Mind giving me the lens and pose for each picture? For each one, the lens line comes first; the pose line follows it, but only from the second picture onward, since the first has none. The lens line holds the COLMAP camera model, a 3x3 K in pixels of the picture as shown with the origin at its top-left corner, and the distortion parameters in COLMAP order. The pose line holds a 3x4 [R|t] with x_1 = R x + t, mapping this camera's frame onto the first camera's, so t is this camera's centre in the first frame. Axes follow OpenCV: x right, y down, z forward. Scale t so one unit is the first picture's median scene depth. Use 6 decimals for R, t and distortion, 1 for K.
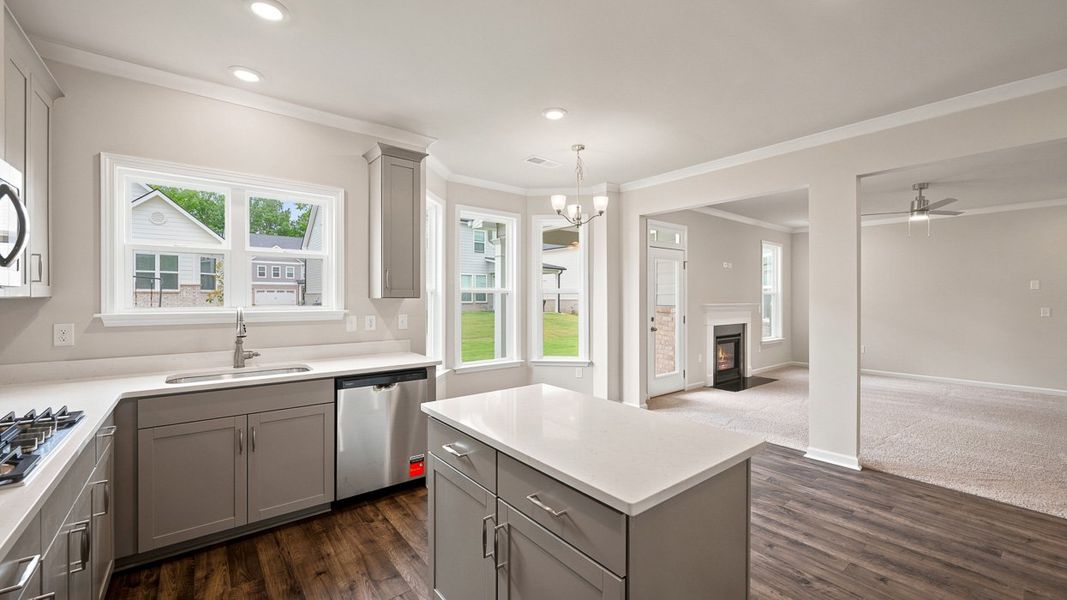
lens RADIAL K [[426.9, 0, 532.4], [0, 426.9, 298.7], [0, 0, 1]] dist [-0.000466, 0.000615]
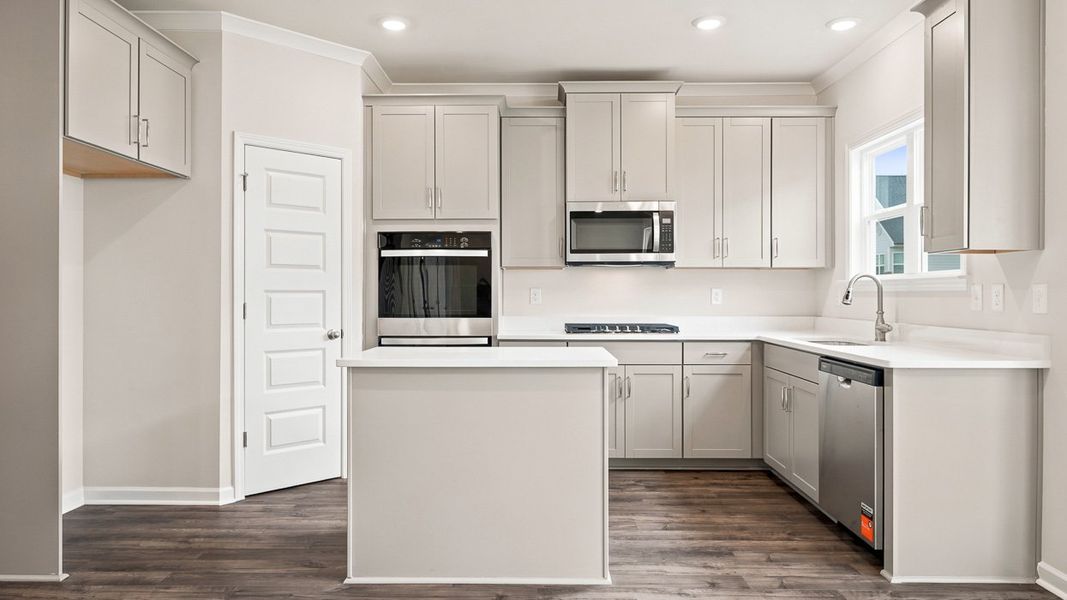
lens RADIAL K [[669.2, 0, 537.1], [0, 669.2, 295.9], [0, 0, 1]] dist [-0.006353, 0.002650]
pose [[-0.629562, -0.000076, -0.776950, 0.702792], [-0.006447, 0.999966, 0.005126, 0.054787], [0.776923, 0.008236, -0.629541, 1.109455]]
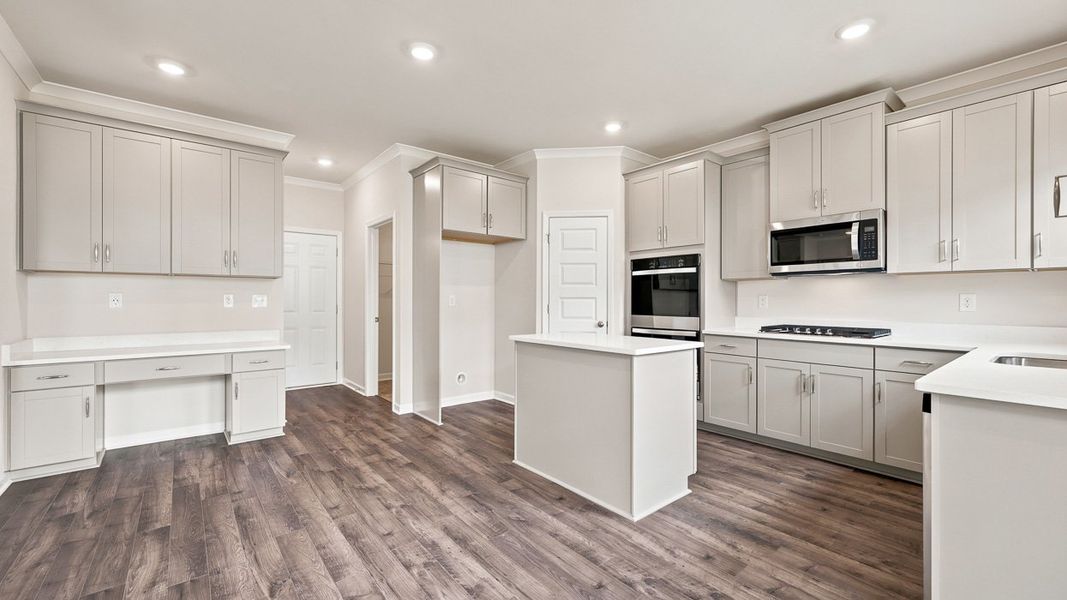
lens RADIAL K [[426.9, 0, 540.2], [0, 426.9, 304.1], [0, 0, 1]] dist [-0.000466, 0.000615]
pose [[-0.999613, -0.004136, -0.027525, 0.185219], [-0.004561, 0.999871, 0.015390, 0.054218], [0.027458, 0.015510, -0.999503, 1.337240]]
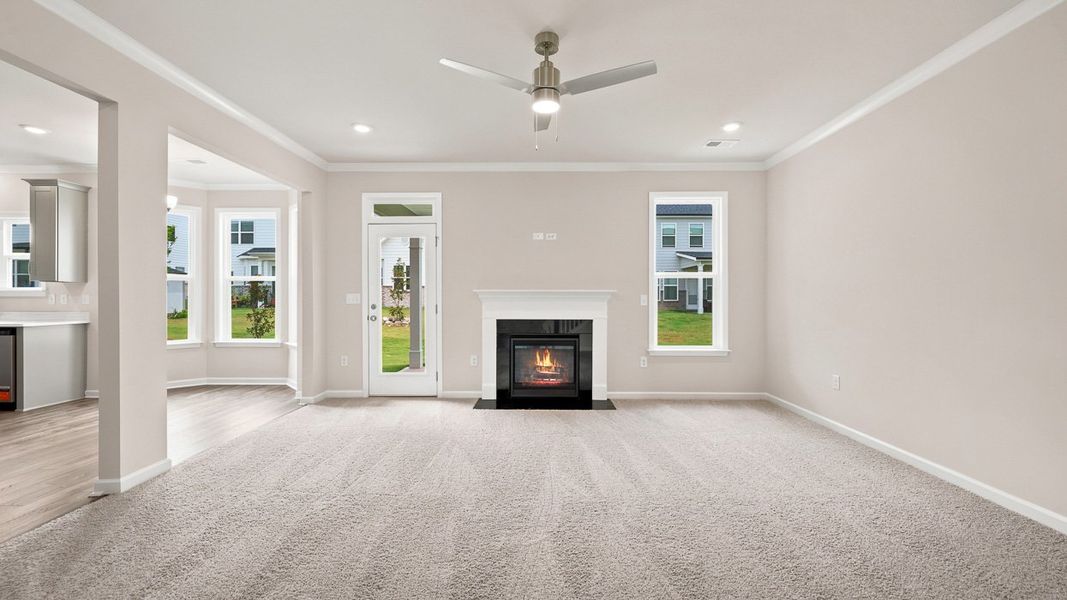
lens RADIAL K [[426.9, 0, 537.6], [0, 426.9, 297.8], [0, 0, 1]] dist [-0.000466, 0.000615]
pose [[0.771742, -0.002213, -0.635932, 1.872164], [-0.002249, 0.999978, -0.006209, 0.059319], [0.635932, 0.006222, 0.771720, 0.924780]]
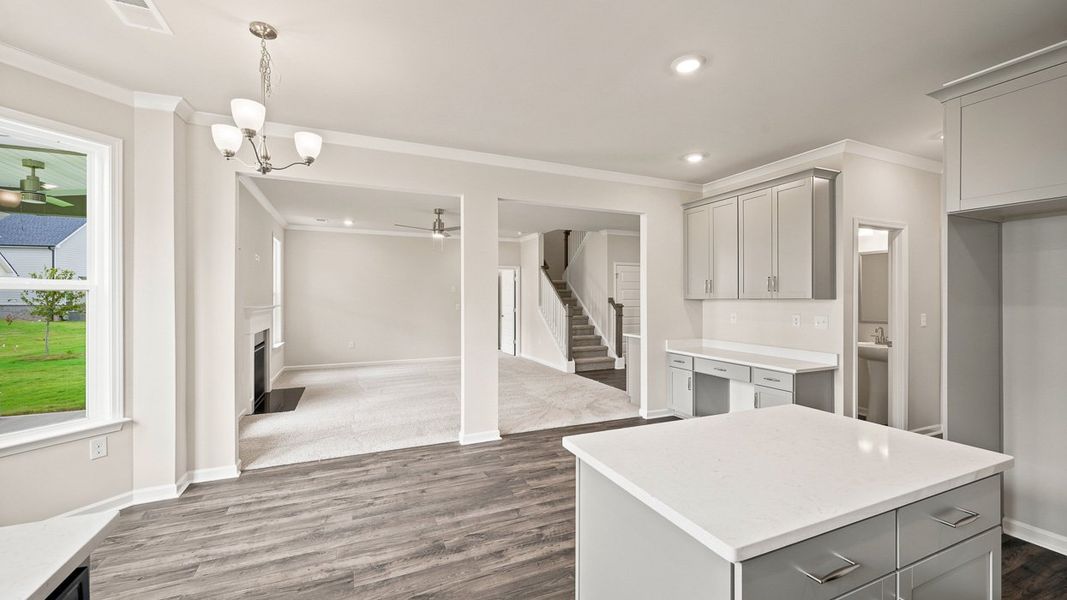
lens RADIAL K [[426.9, 0, 536.1], [0, 426.9, 296.0], [0, 0, 1]] dist [-0.000466, 0.000615]
pose [[0.247515, 0.003946, 0.968876, -0.397210], [0.003576, 0.999981, -0.004987, -0.001536], [-0.968877, 0.004699, 0.247496, 0.600147]]
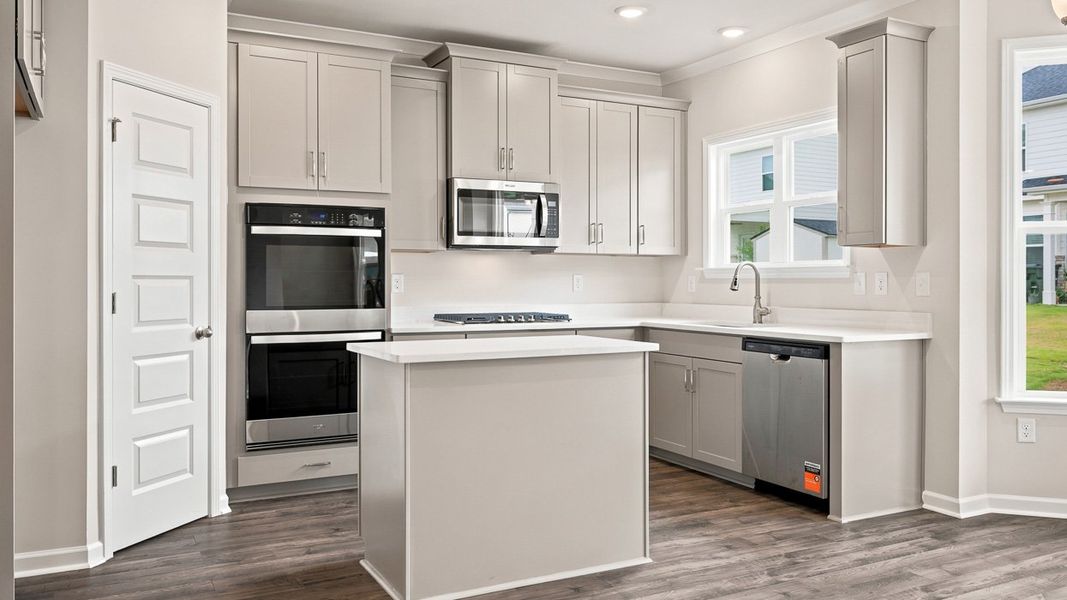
lens RADIAL K [[821.3, 0, 531.5], [0, 821.3, 282.9], [0, 0, 1]] dist [-0.012491, 0.010533]
pose [[-0.191870, -0.000510, -0.981420, 1.053443], [-0.006514, 0.999979, 0.000754, 0.059437], [0.981399, 0.006537, -0.191869, 0.717423]]
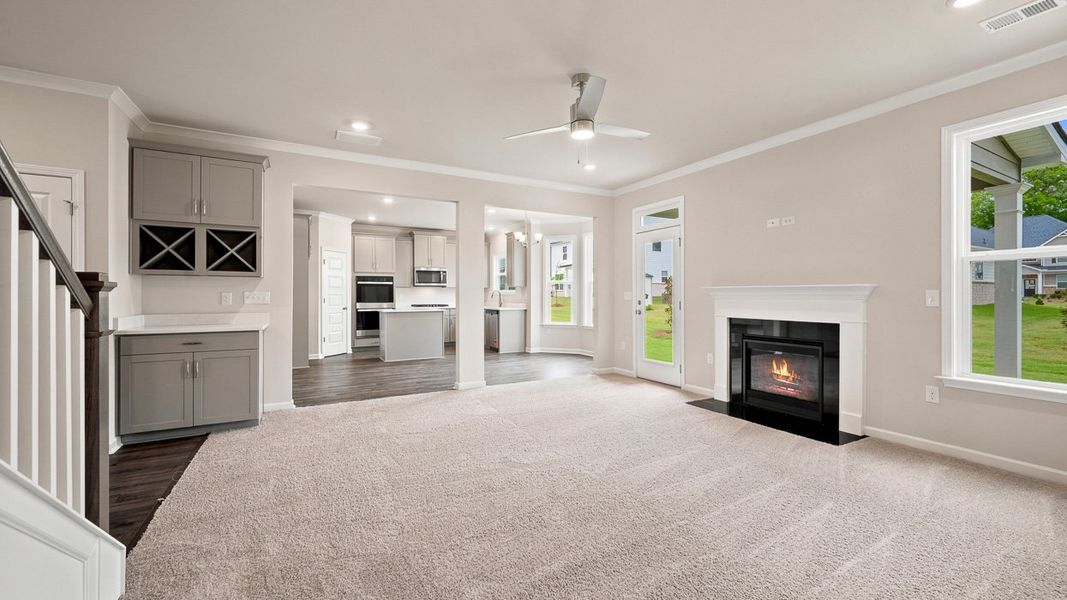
lens RADIAL K [[426.9, 0, 531.7], [0, 426.9, 296.4], [0, 0, 1]] dist [-0.000466, 0.000615]
pose [[-0.177353, 0.000748, -0.984147, 2.309448], [-0.004528, 0.999989, 0.001576, 0.056092], [0.984137, 0.004736, -0.177347, 1.584426]]
